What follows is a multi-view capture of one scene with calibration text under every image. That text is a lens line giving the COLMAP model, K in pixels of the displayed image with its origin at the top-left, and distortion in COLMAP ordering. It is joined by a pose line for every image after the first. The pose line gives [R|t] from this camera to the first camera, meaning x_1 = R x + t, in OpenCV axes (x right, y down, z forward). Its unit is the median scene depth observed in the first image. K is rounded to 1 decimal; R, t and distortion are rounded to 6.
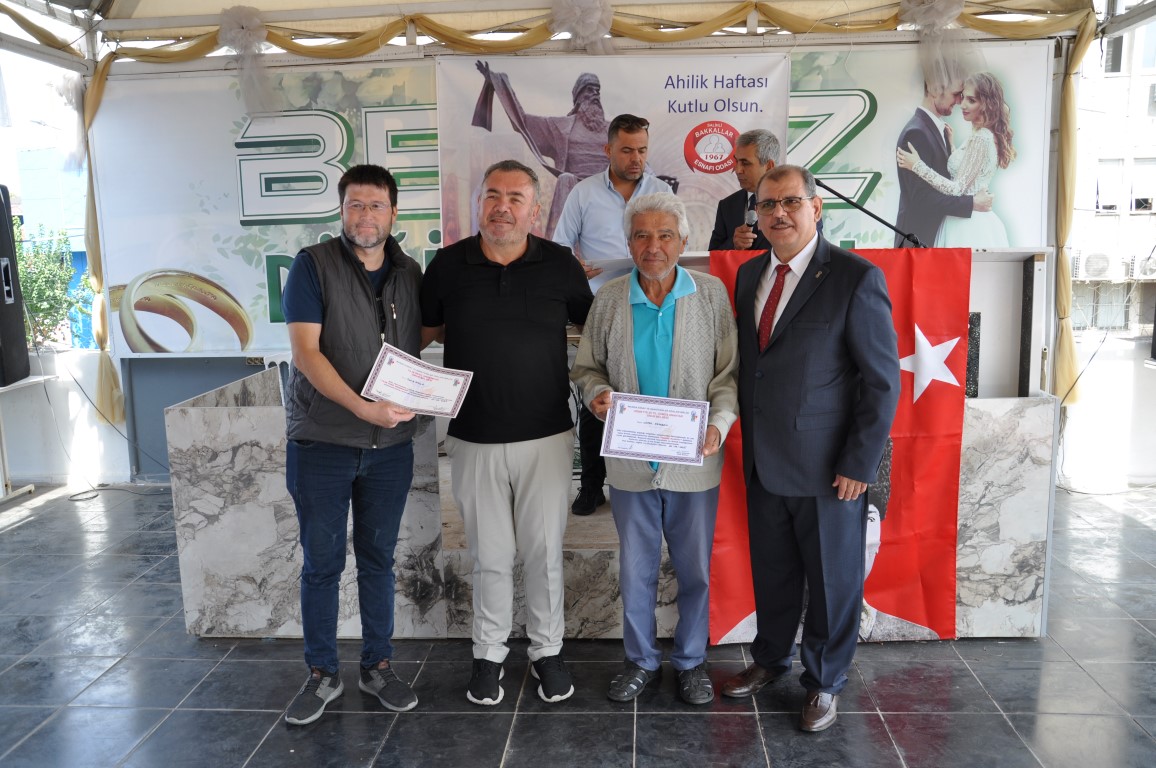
lens RADIAL K [[986.8, 0, 575.1], [0, 986.8, 387.4], [0, 0, 1]] dist [-0.128385, 0.167081]
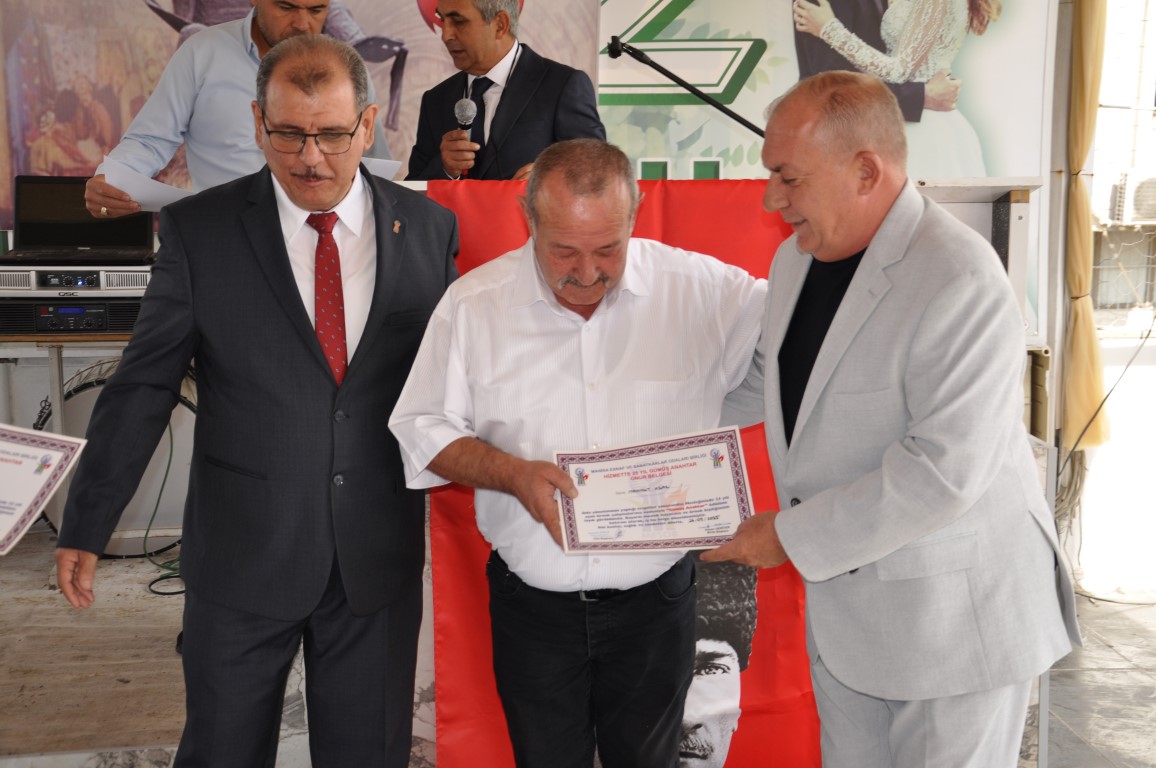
lens RADIAL K [[1678.1, 0, 573.2], [0, 1678.1, 392.7], [0, 0, 1]] dist [0.102193, 0.631666]
pose [[0.986157, -0.004187, 0.165764, 0.040141], [0.005211, 0.999970, -0.005741, -0.010590], [-0.165735, 0.006526, 0.986149, 0.048022]]
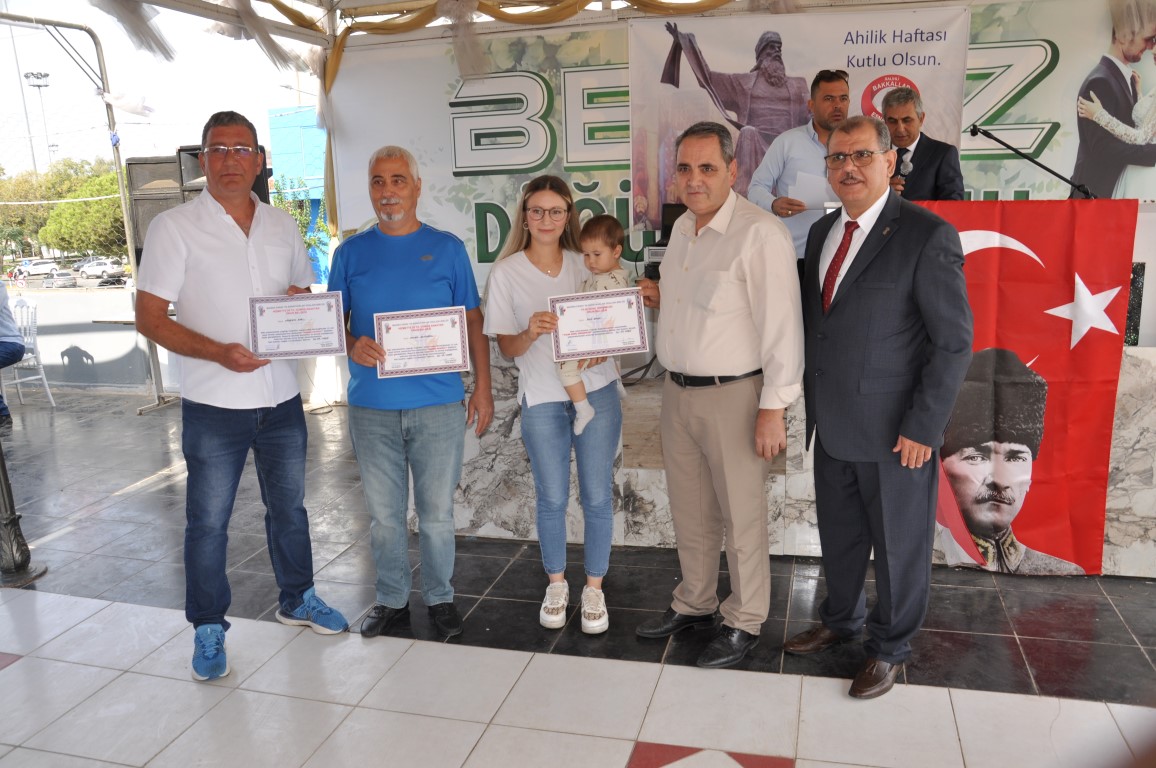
lens RADIAL K [[929.4, 0, 573.5], [0, 929.4, 388.2], [0, 0, 1]] dist [-0.157045, 0.149249]
pose [[0.979736, 0.034556, -0.197290, 0.011290], [-0.021297, 0.997394, 0.068937, 0.001762], [0.199158, -0.063338, 0.977918, -0.030941]]
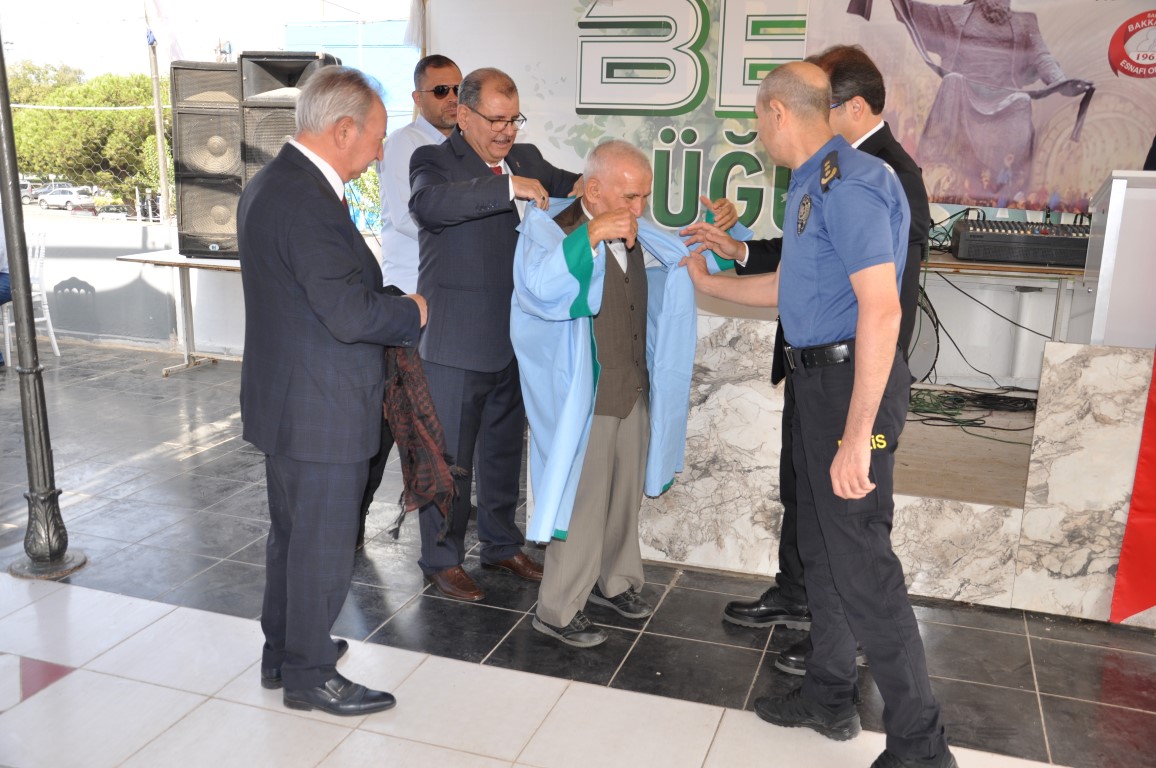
lens RADIAL K [[1097.8, 0, 573.2], [0, 1097.8, 390.5], [0, 0, 1]] dist [-0.096668, 0.244159]
pose [[0.967160, 0.106157, -0.230938, -0.084434], [-0.089448, 0.992636, 0.081686, 0.010832], [0.237909, -0.058346, 0.969533, -0.023917]]
